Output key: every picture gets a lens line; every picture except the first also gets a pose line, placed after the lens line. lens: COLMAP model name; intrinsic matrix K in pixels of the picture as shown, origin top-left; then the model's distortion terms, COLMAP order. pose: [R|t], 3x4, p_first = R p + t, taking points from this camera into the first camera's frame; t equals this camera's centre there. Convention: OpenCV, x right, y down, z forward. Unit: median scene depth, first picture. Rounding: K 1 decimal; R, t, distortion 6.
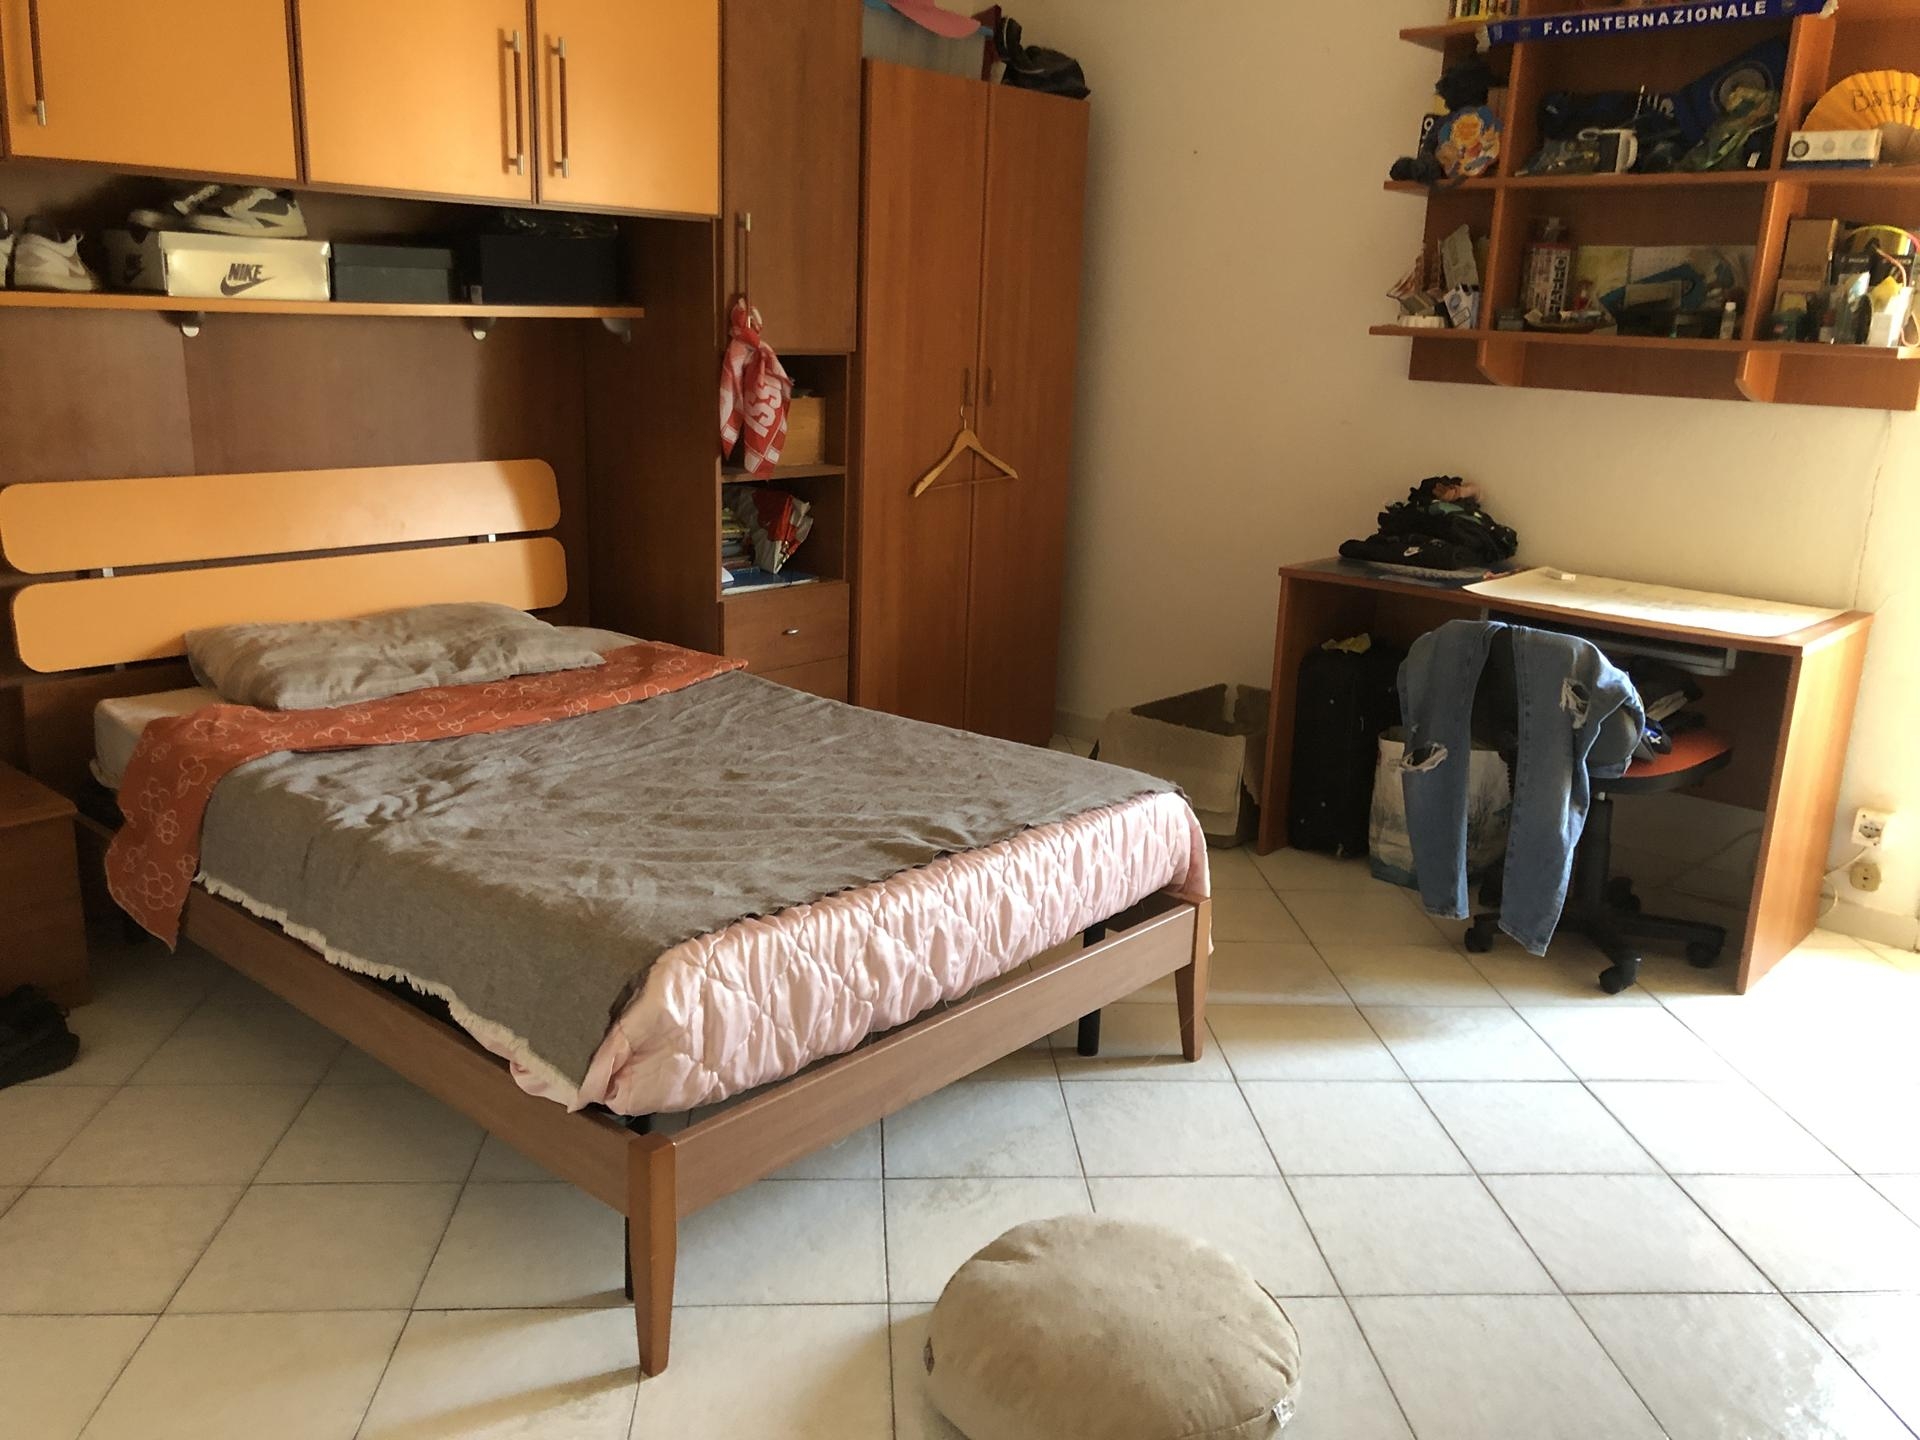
lens RADIAL K [[1573.2, 0, 960.0], [0, 1573.2, 720.0], [0, 0, 1]] dist [0.000890, 0.008408]
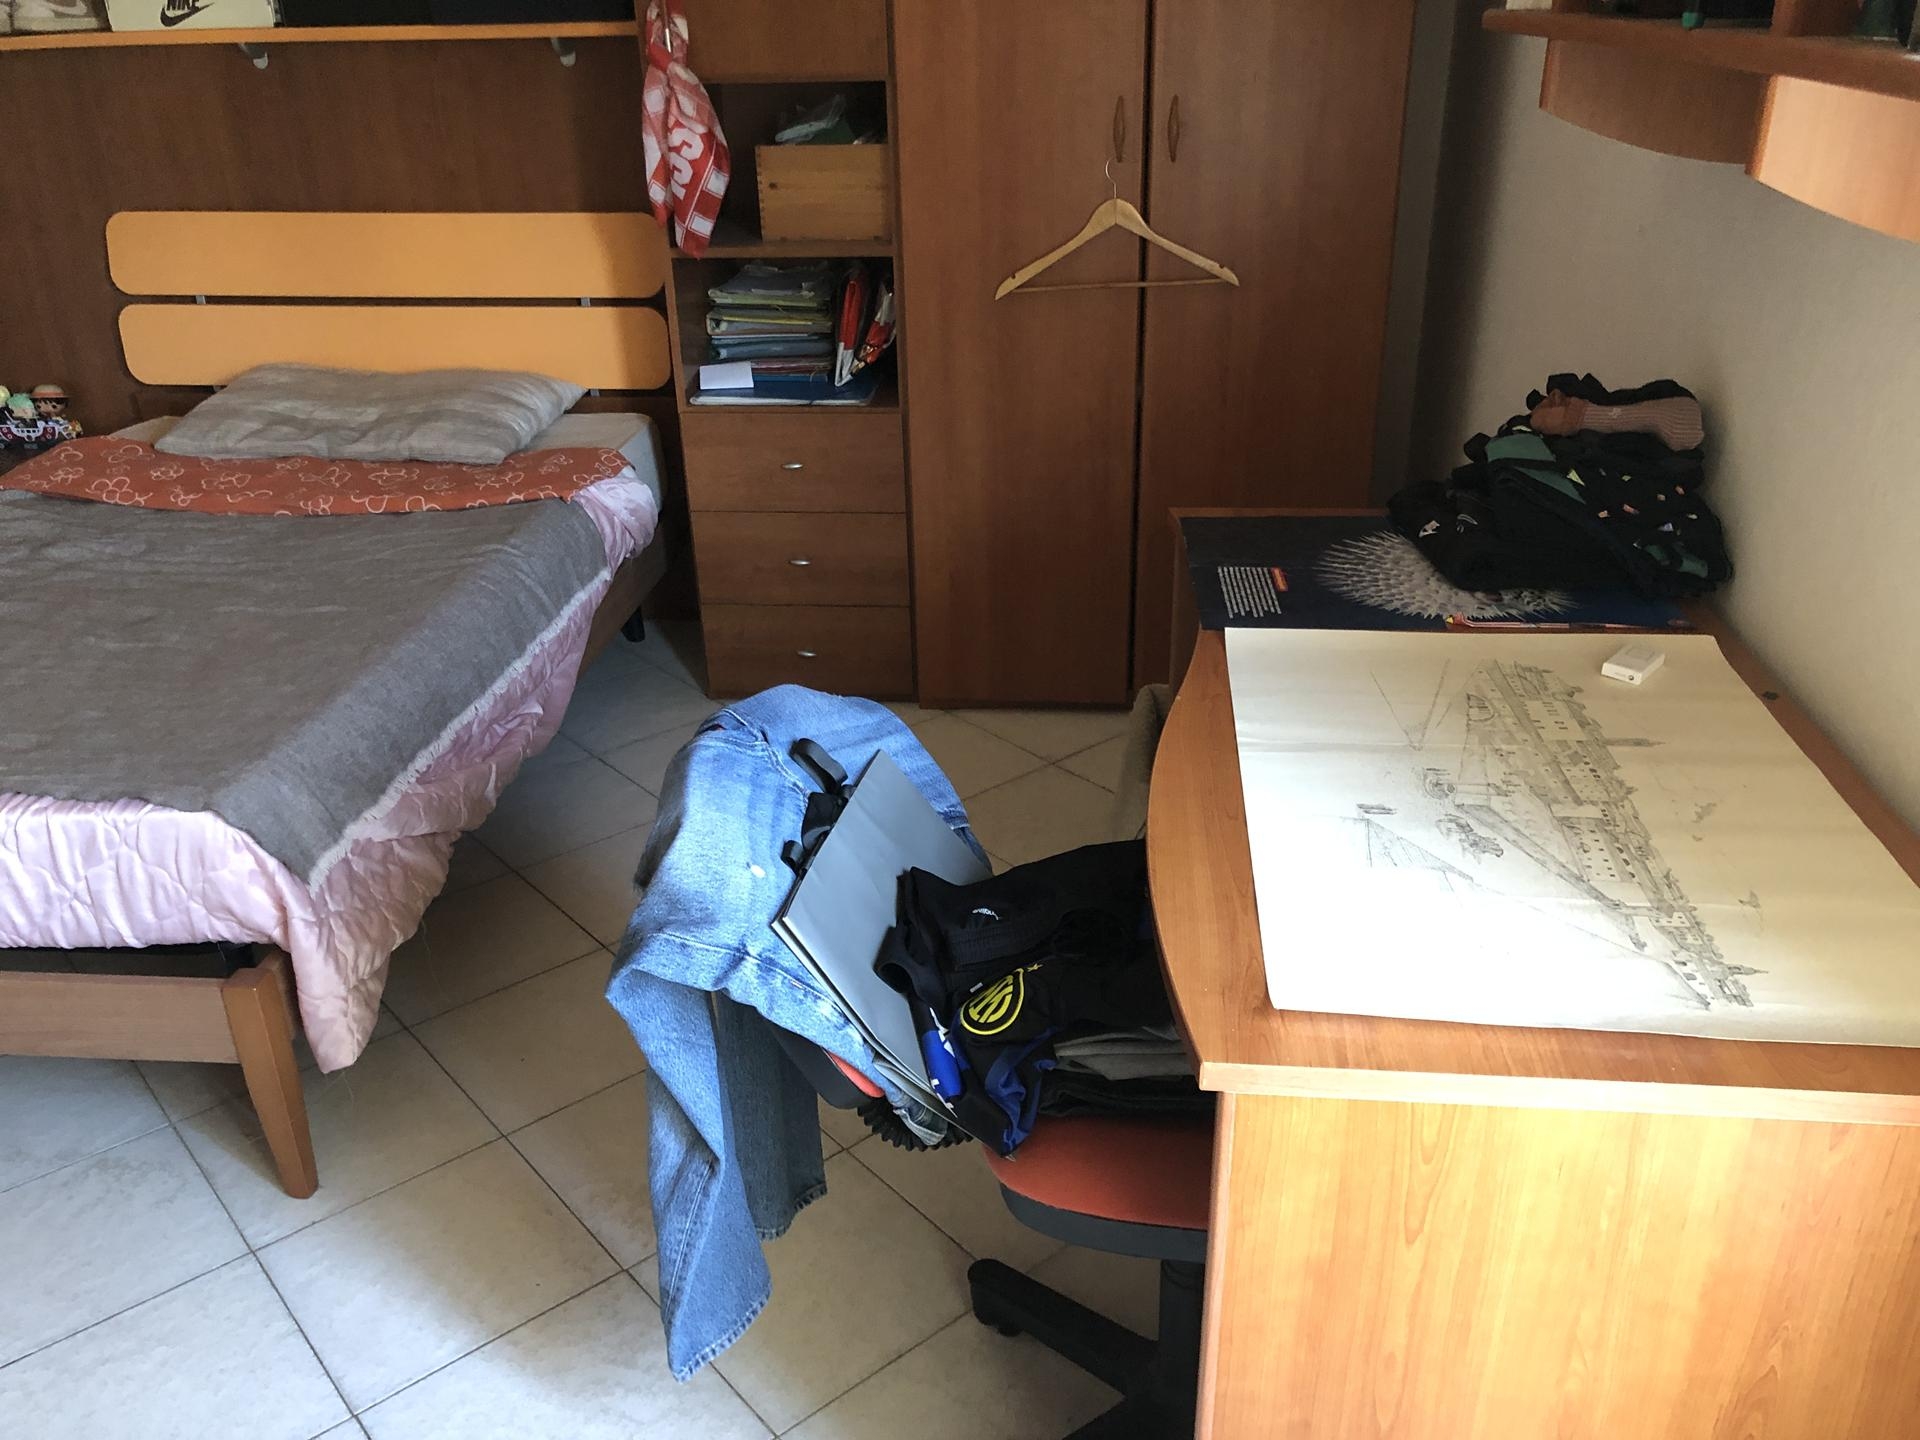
lens RADIAL K [[1586.4, 0, 960.0], [0, 1586.4, 720.0], [0, 0, 1]] dist [0.045991, -0.083036]
pose [[0.589199, 0.292403, -0.753223, 0.599047], [-0.169739, 0.956212, 0.238427, -0.147869], [0.789958, -0.012630, 0.613031, 0.648869]]
